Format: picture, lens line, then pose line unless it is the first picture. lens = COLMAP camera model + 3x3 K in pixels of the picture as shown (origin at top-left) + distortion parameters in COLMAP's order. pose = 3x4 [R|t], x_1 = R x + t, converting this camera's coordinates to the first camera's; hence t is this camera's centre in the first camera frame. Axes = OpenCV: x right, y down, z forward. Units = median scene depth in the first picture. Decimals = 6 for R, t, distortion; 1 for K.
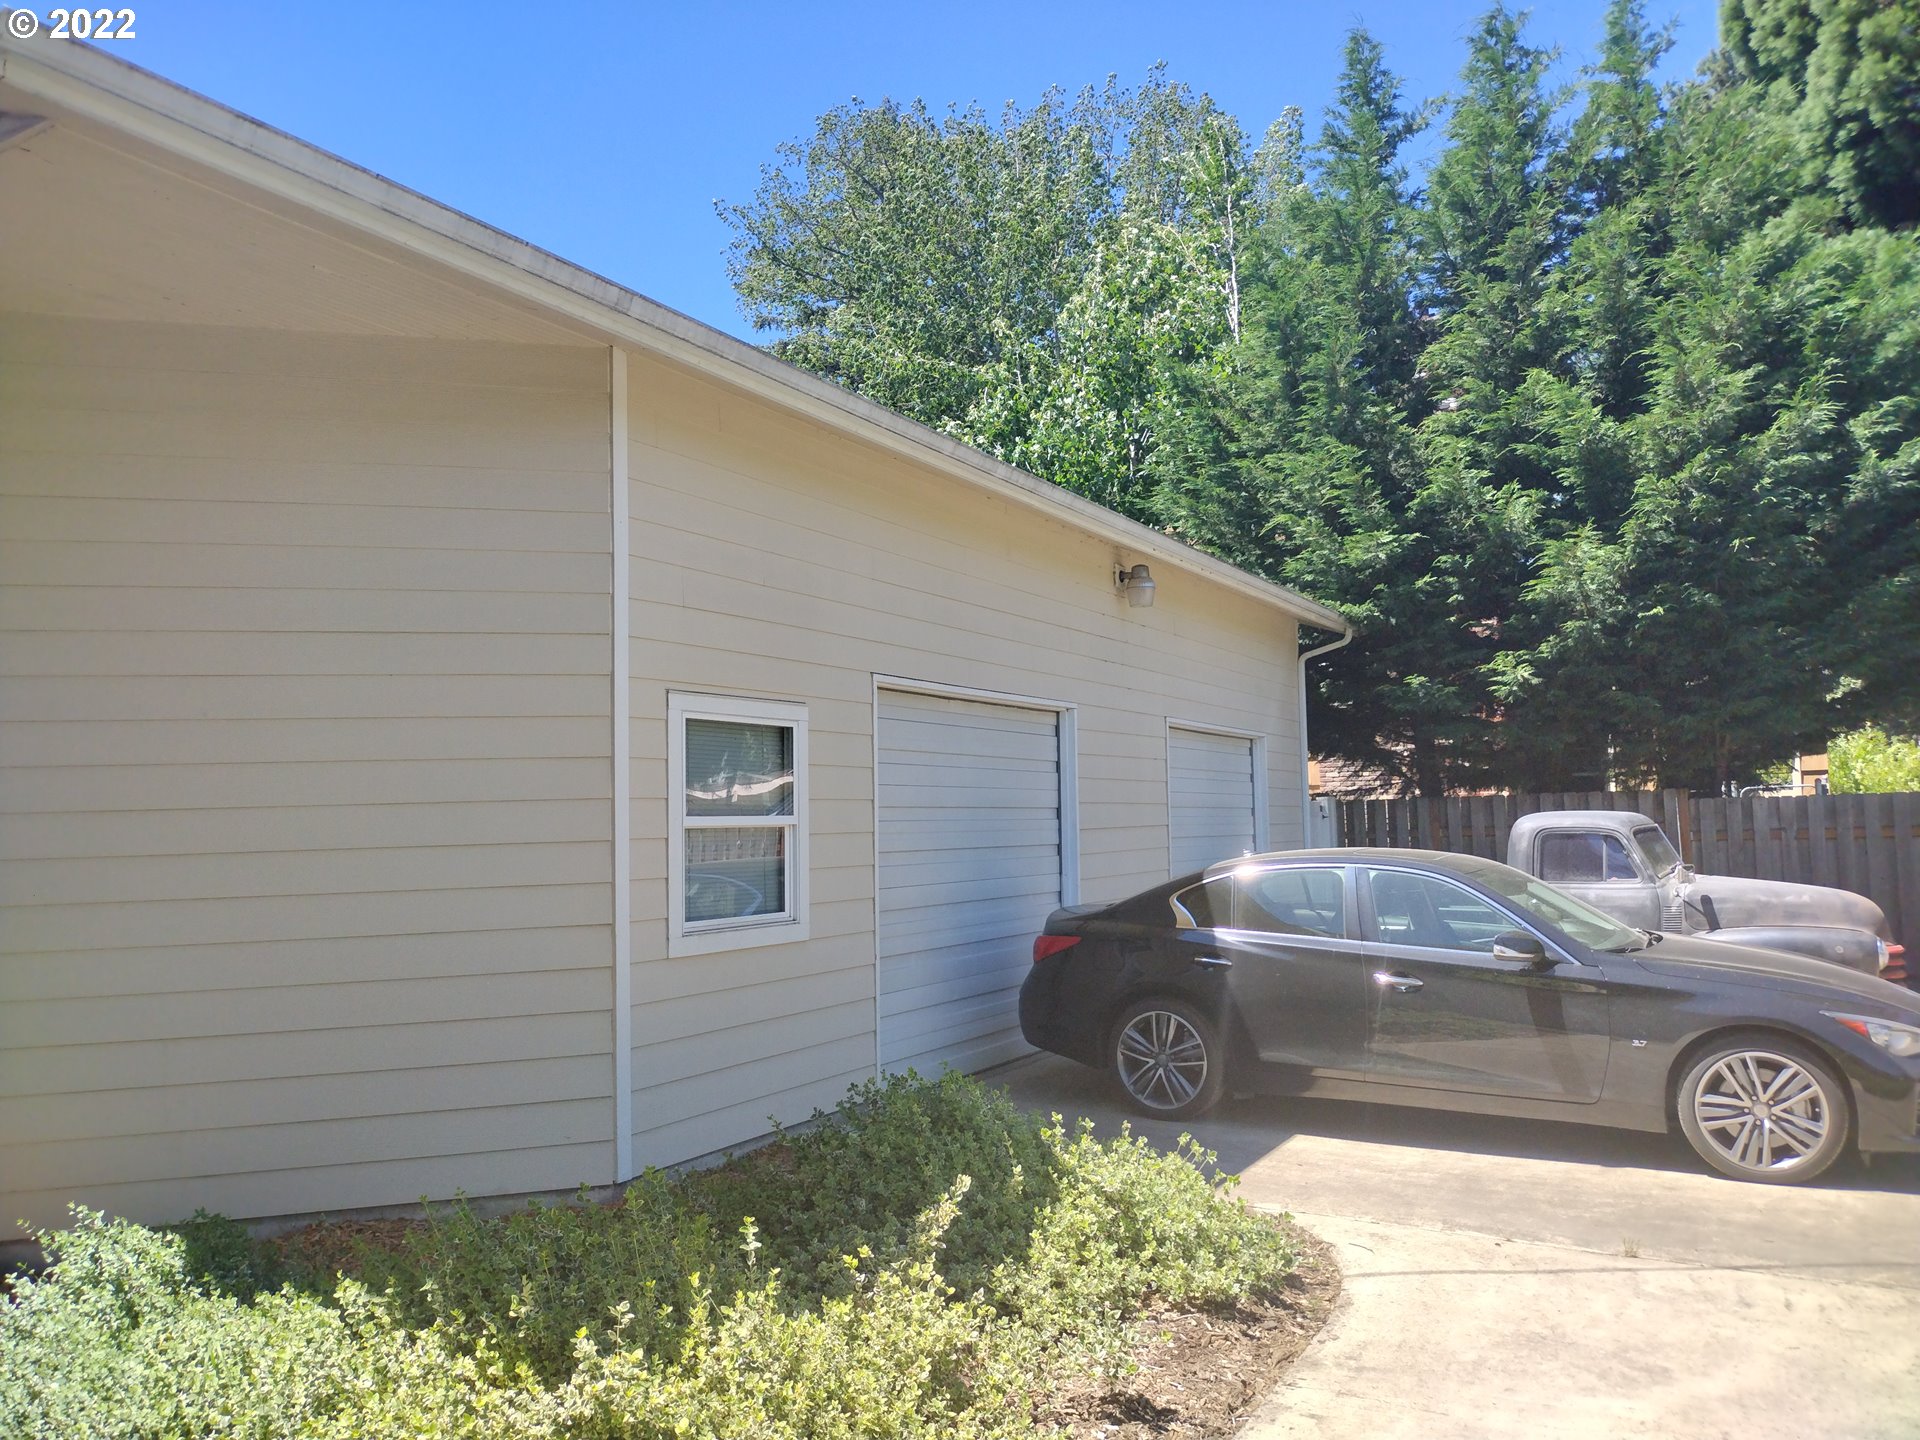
lens RADIAL K [[1472.8, 0, 948.2], [0, 1472.8, 711.1], [0, 0, 1]] dist [0.058688, -0.061984]
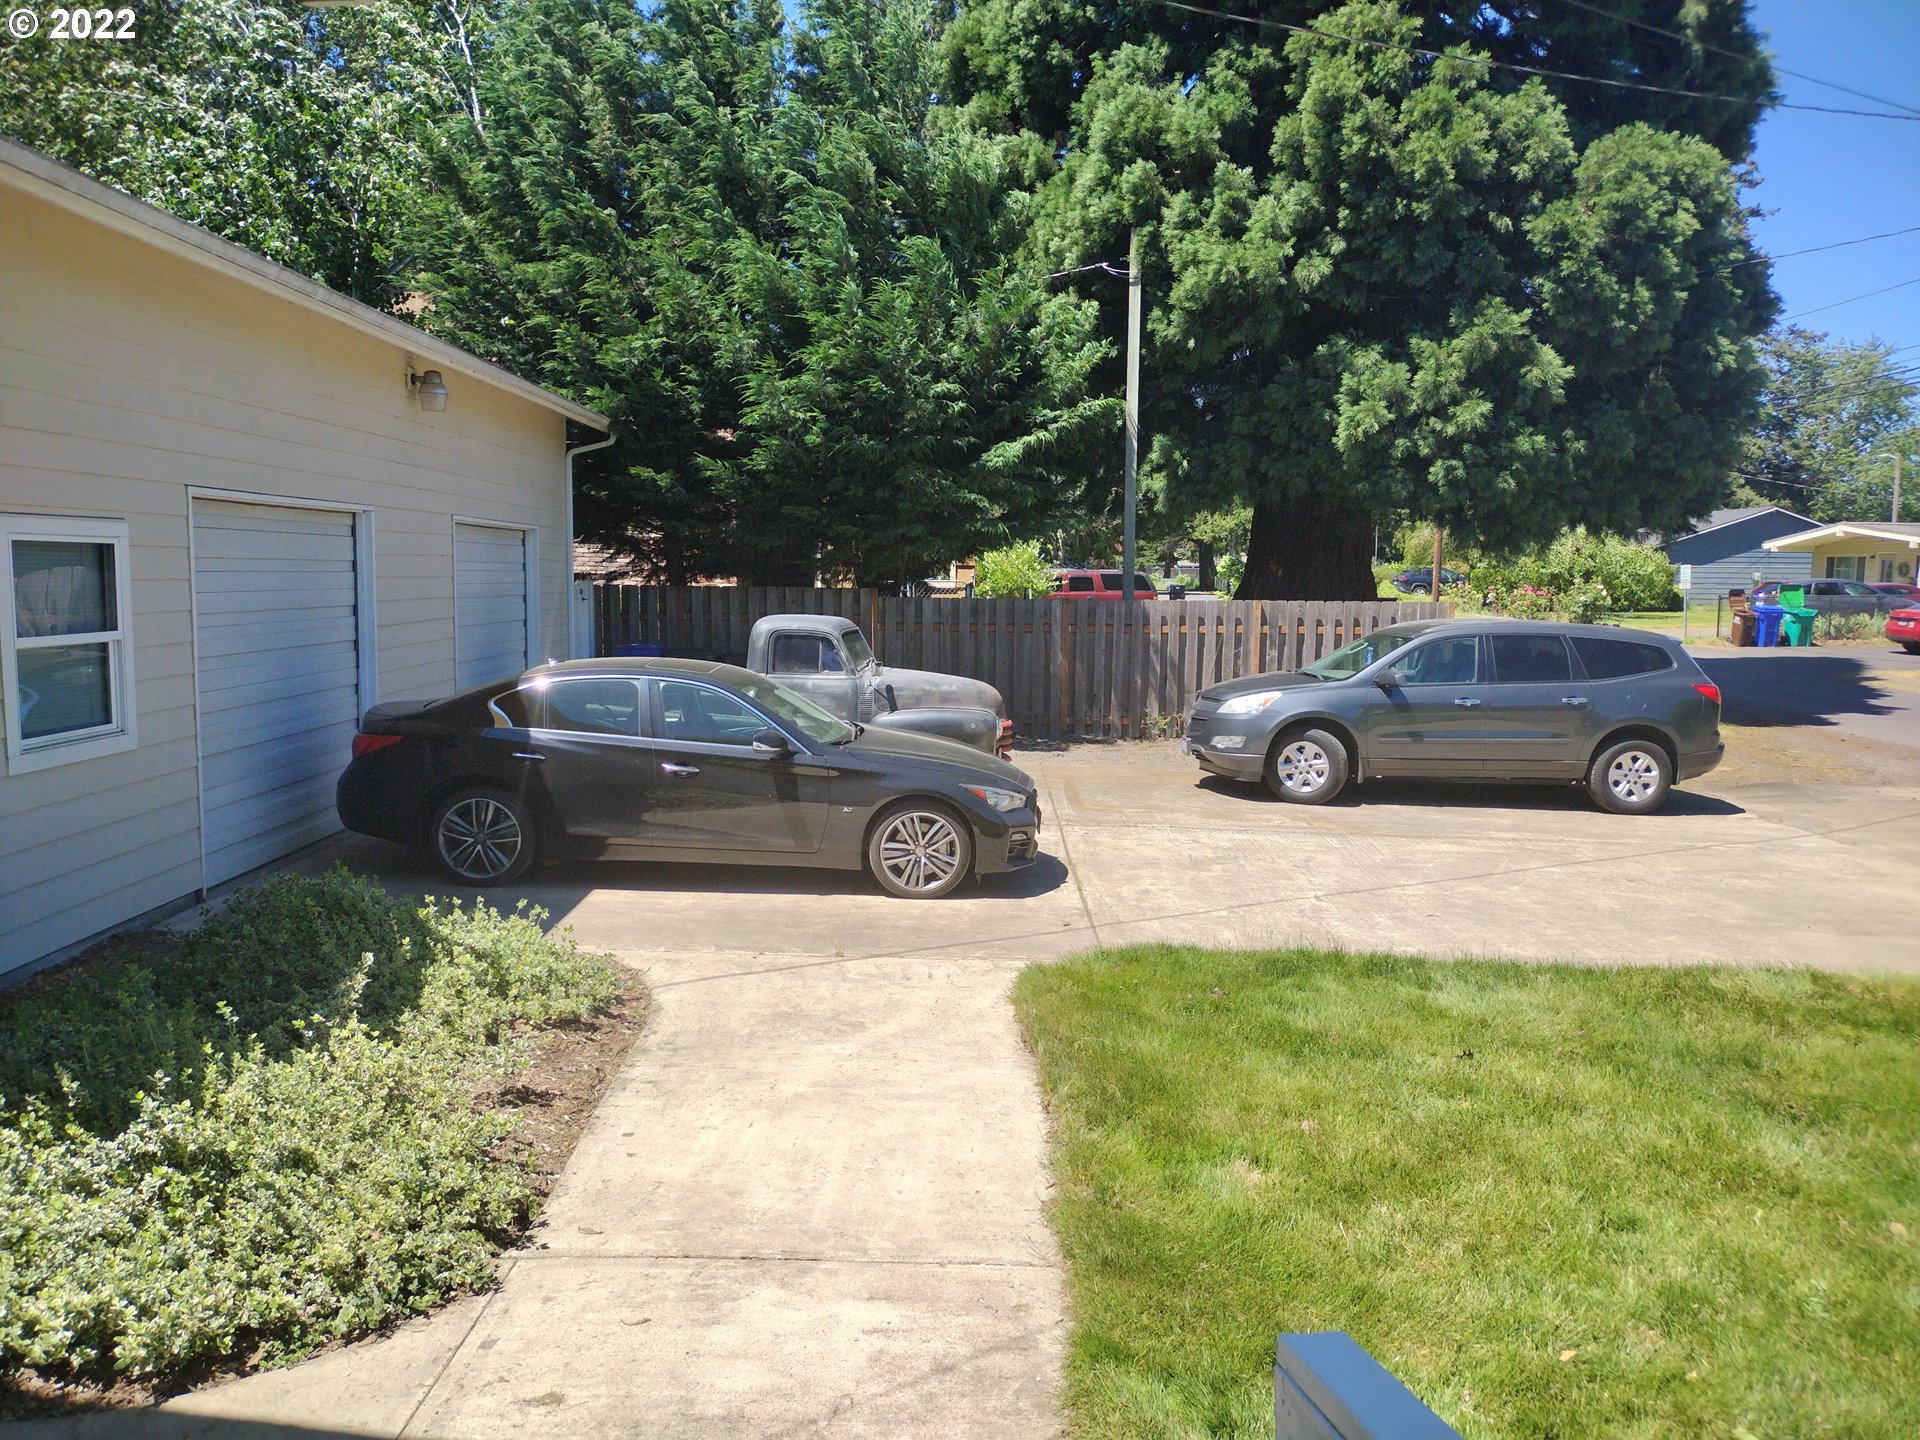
lens RADIAL K [[1472.8, 0, 958.8], [0, 1472.8, 721.2], [0, 0, 1]] dist [0.058688, -0.061984]
pose [[0.865239, -0.017701, 0.501048, -0.144054], [-0.072303, 0.984524, 0.159640, -0.090795], [-0.496119, -0.174354, 0.850568, -0.226010]]
